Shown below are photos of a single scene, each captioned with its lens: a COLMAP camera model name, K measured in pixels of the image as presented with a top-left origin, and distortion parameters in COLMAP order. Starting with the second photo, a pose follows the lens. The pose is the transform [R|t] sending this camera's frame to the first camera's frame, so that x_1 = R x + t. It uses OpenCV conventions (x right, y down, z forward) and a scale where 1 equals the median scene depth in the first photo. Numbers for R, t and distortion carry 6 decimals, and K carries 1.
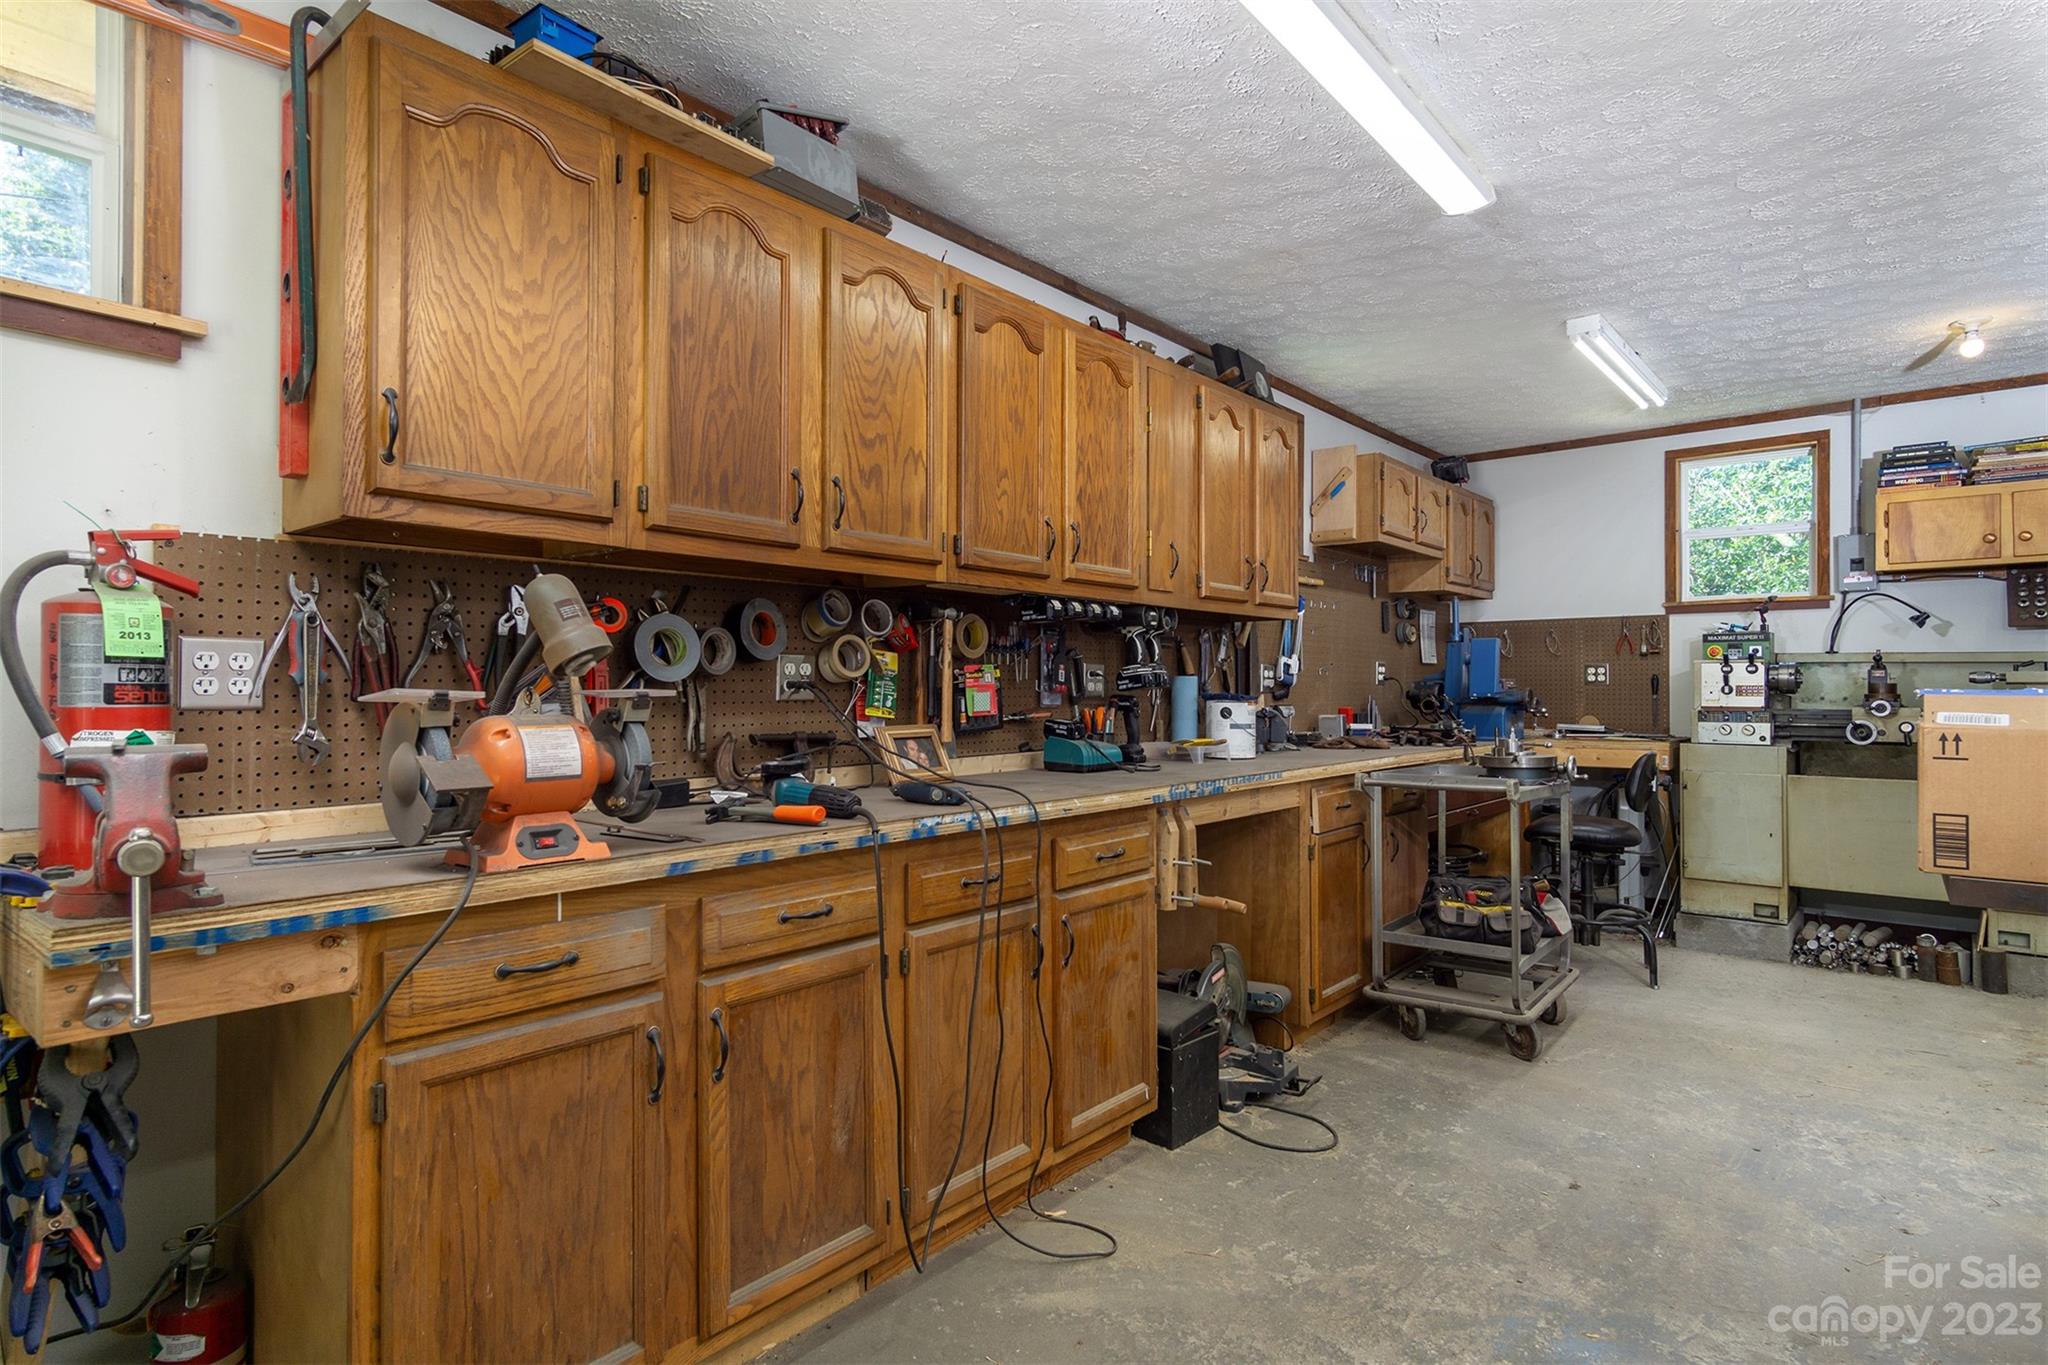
lens RADIAL K [[1083.1, 0, 1014.0], [0, 1083.1, 680.5], [0, 0, 1]] dist [0.004445, 0.002141]
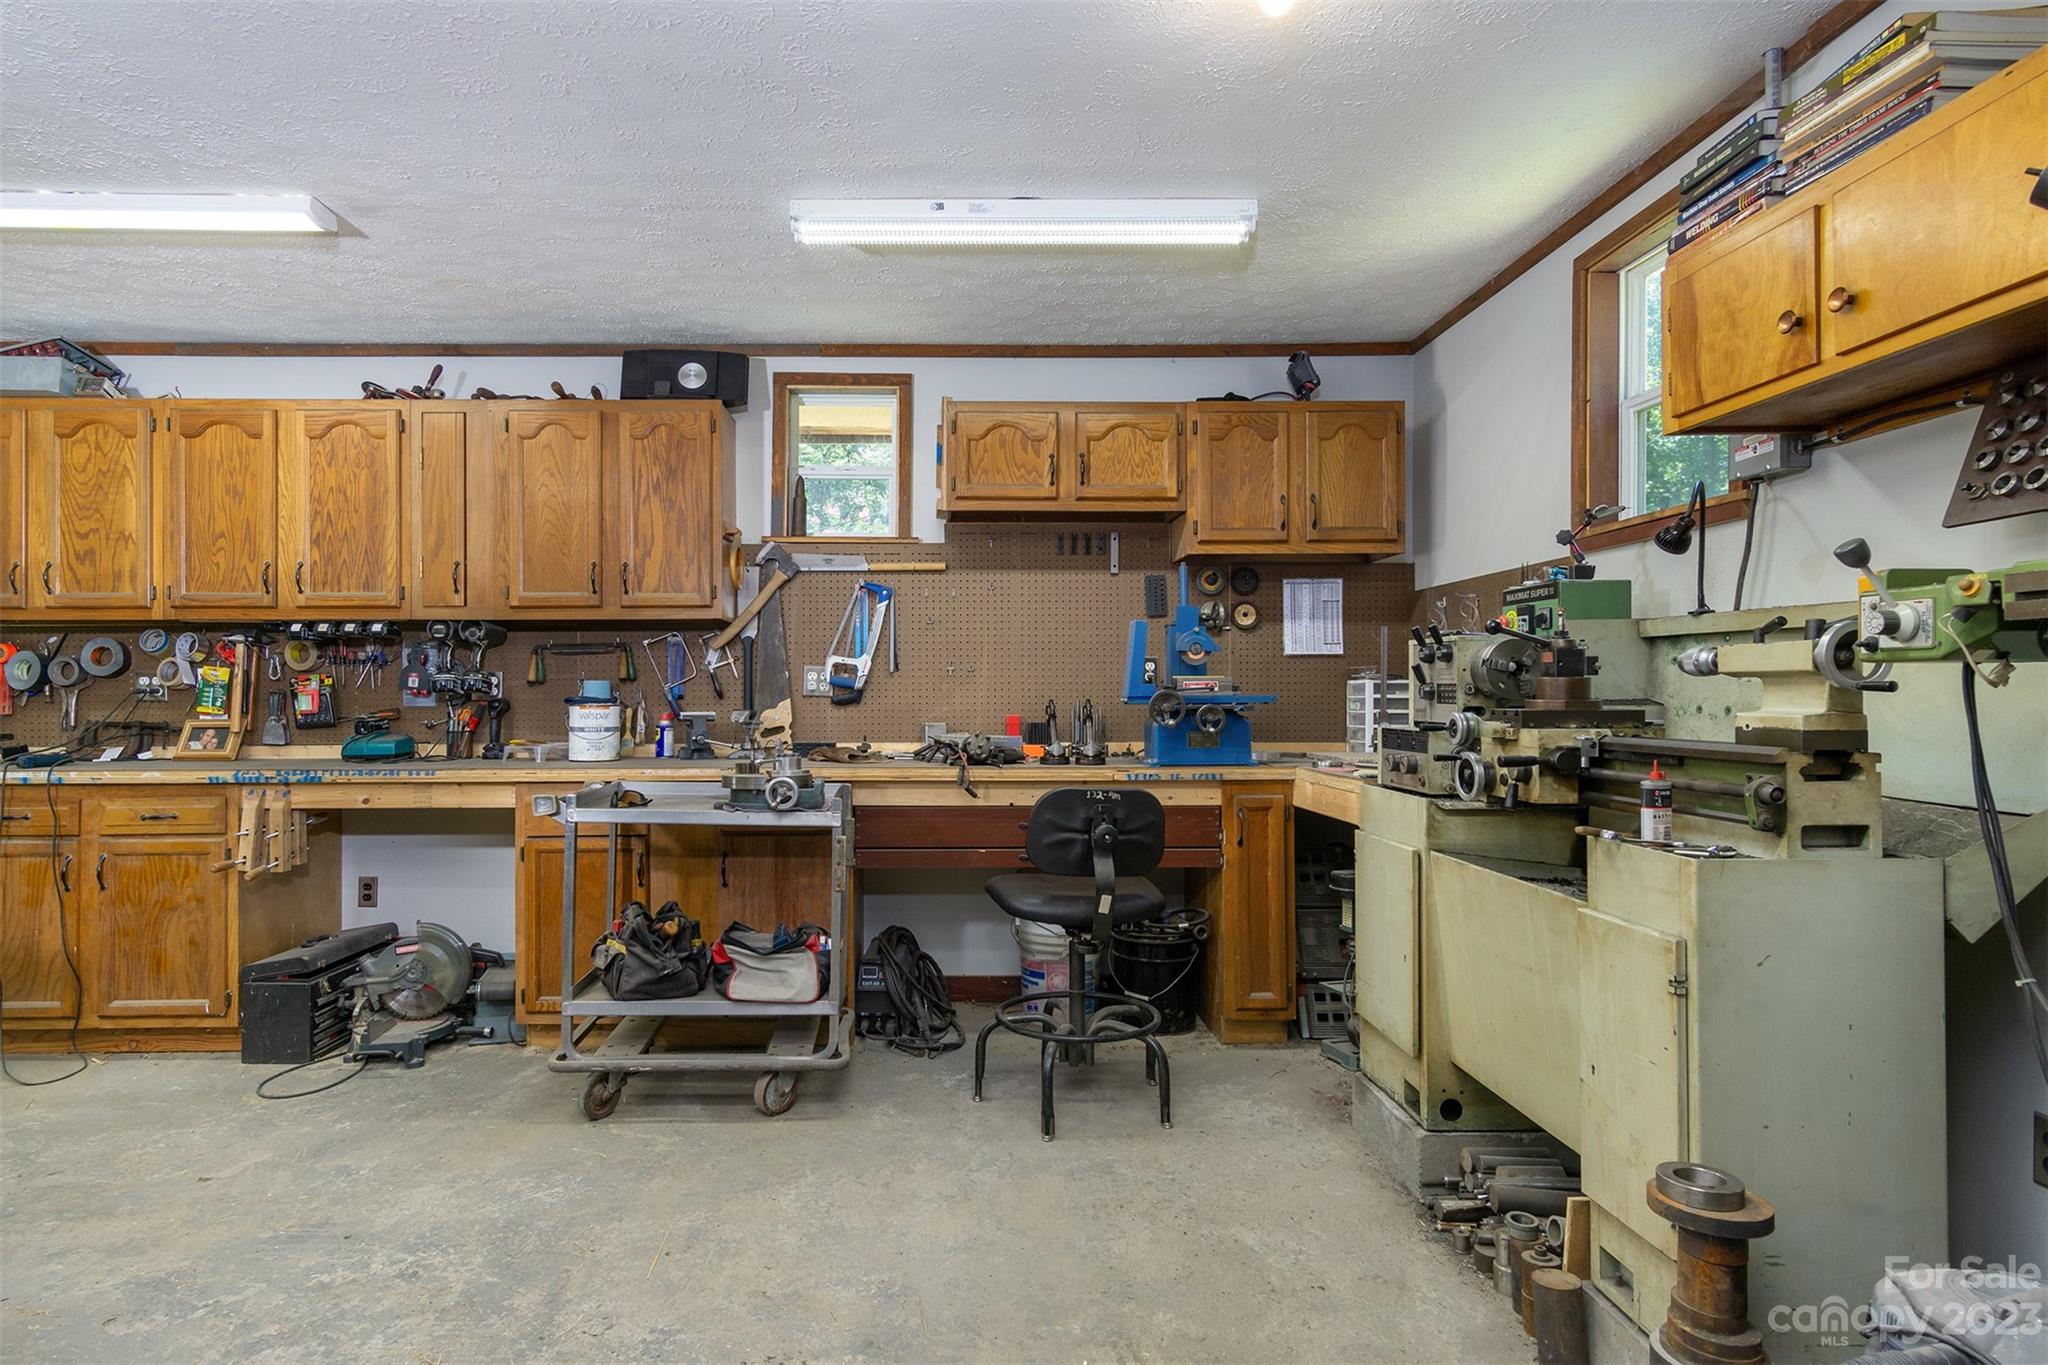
lens RADIAL K [[1117.8, 0, 1017.0], [0, 1117.8, 690.3], [0, 0, 1]] dist [0.023425, 0.000392]
pose [[0.645951, -0.002743, -0.763374, 1.227344], [0.007933, 0.999964, 0.003120, 0.005196], [0.763337, -0.008071, 0.645950, 0.601607]]
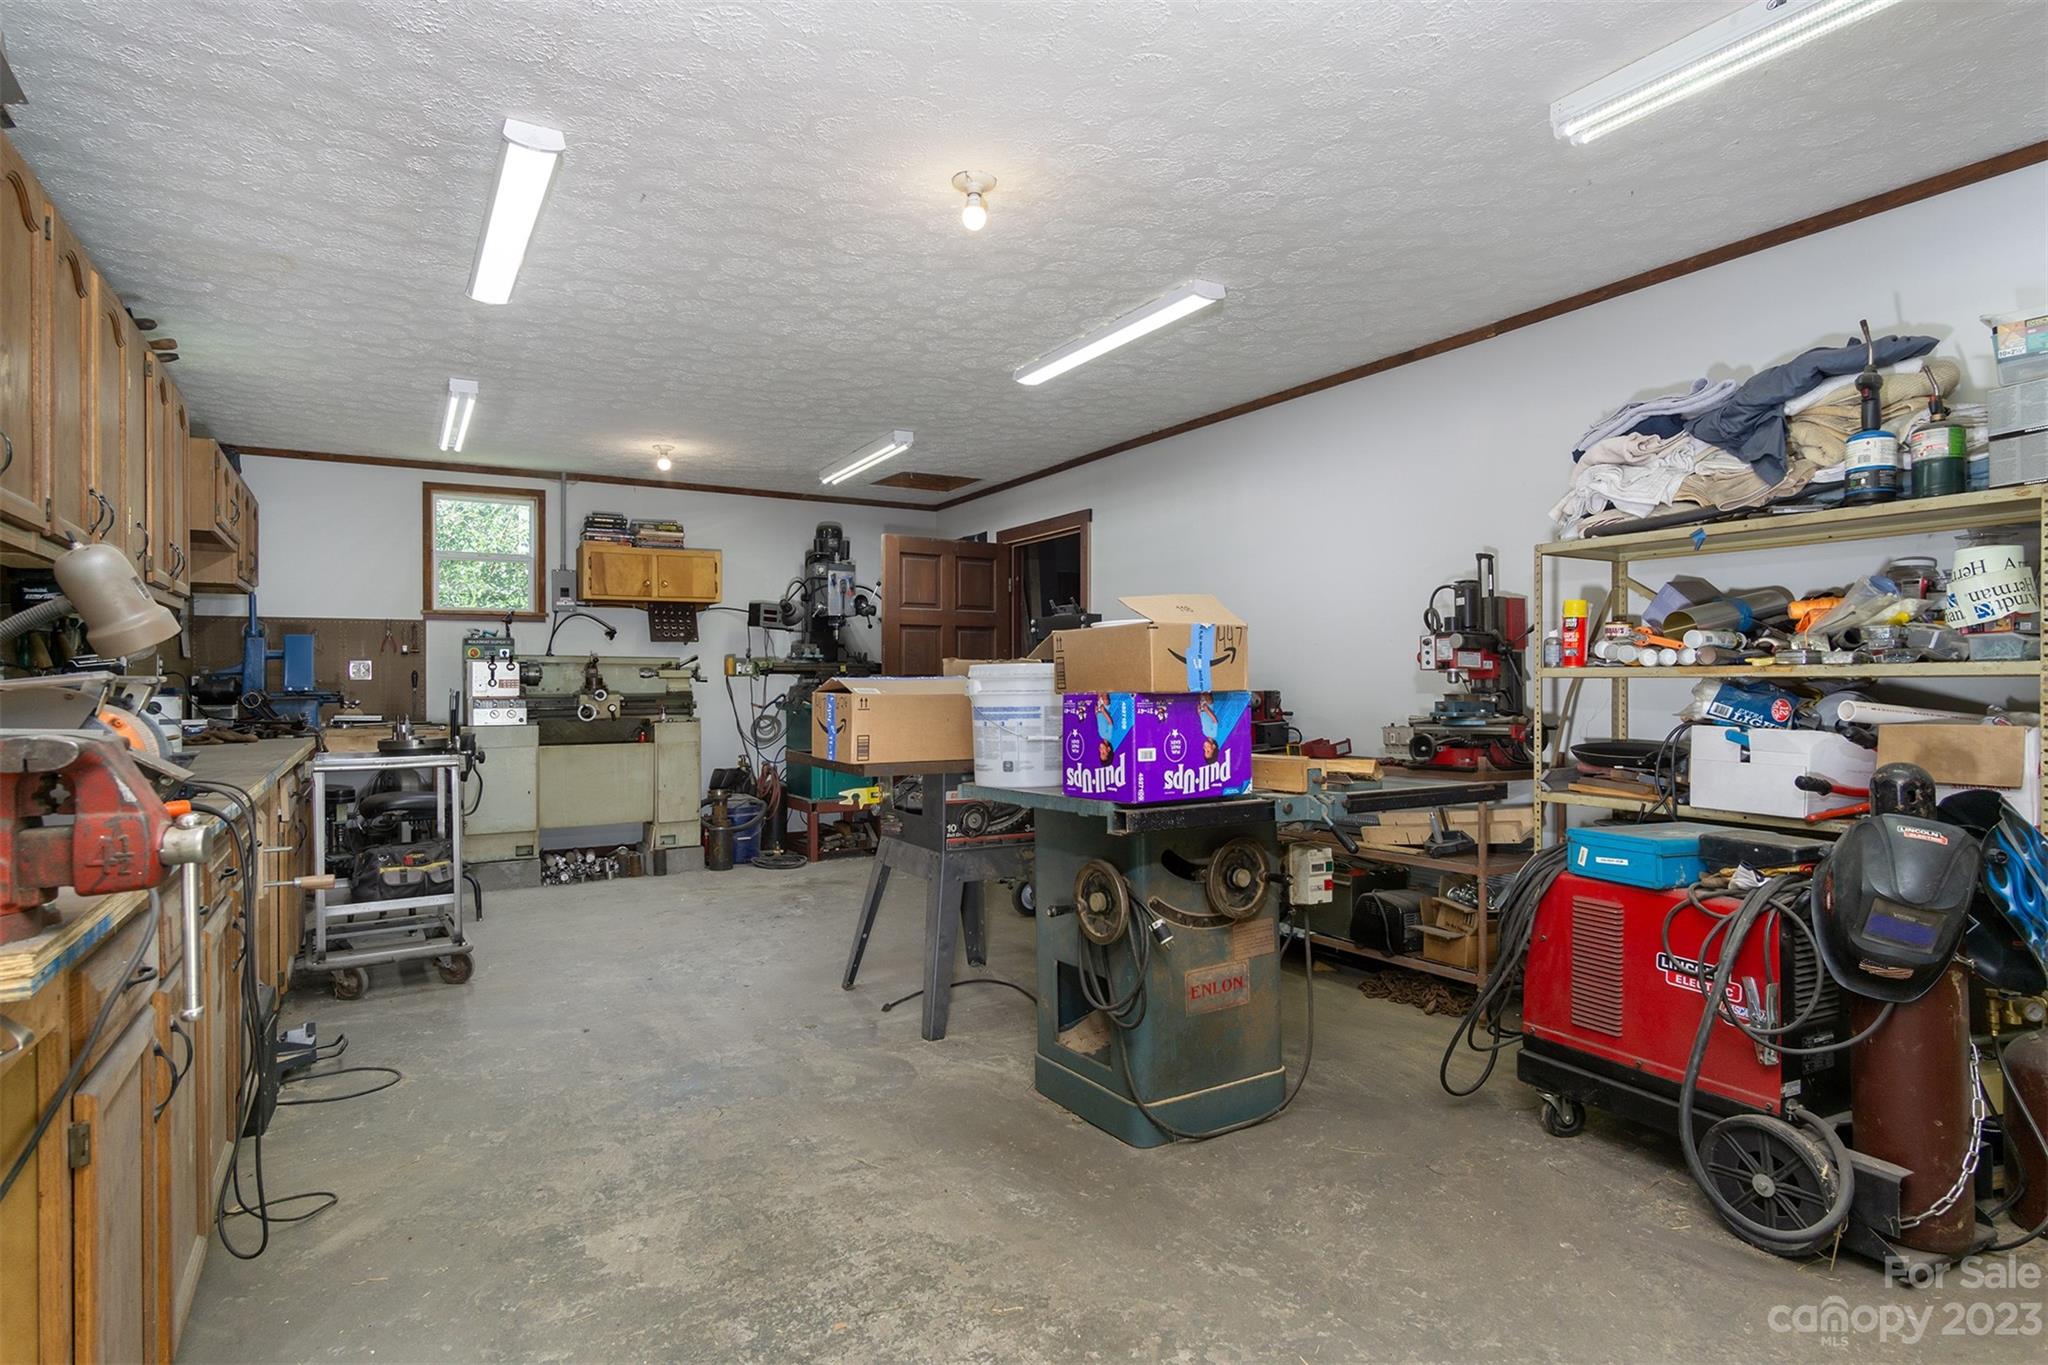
lens RADIAL K [[1083.1, 0, 1014.0], [0, 1083.1, 680.5], [0, 0, 1]] dist [0.004445, 0.002141]
pose [[0.334349, 0.001324, 0.942448, -0.430565], [-0.002173, 0.999997, -0.000634, 0.006570], [-0.942447, -0.001836, 0.334351, 0.001828]]
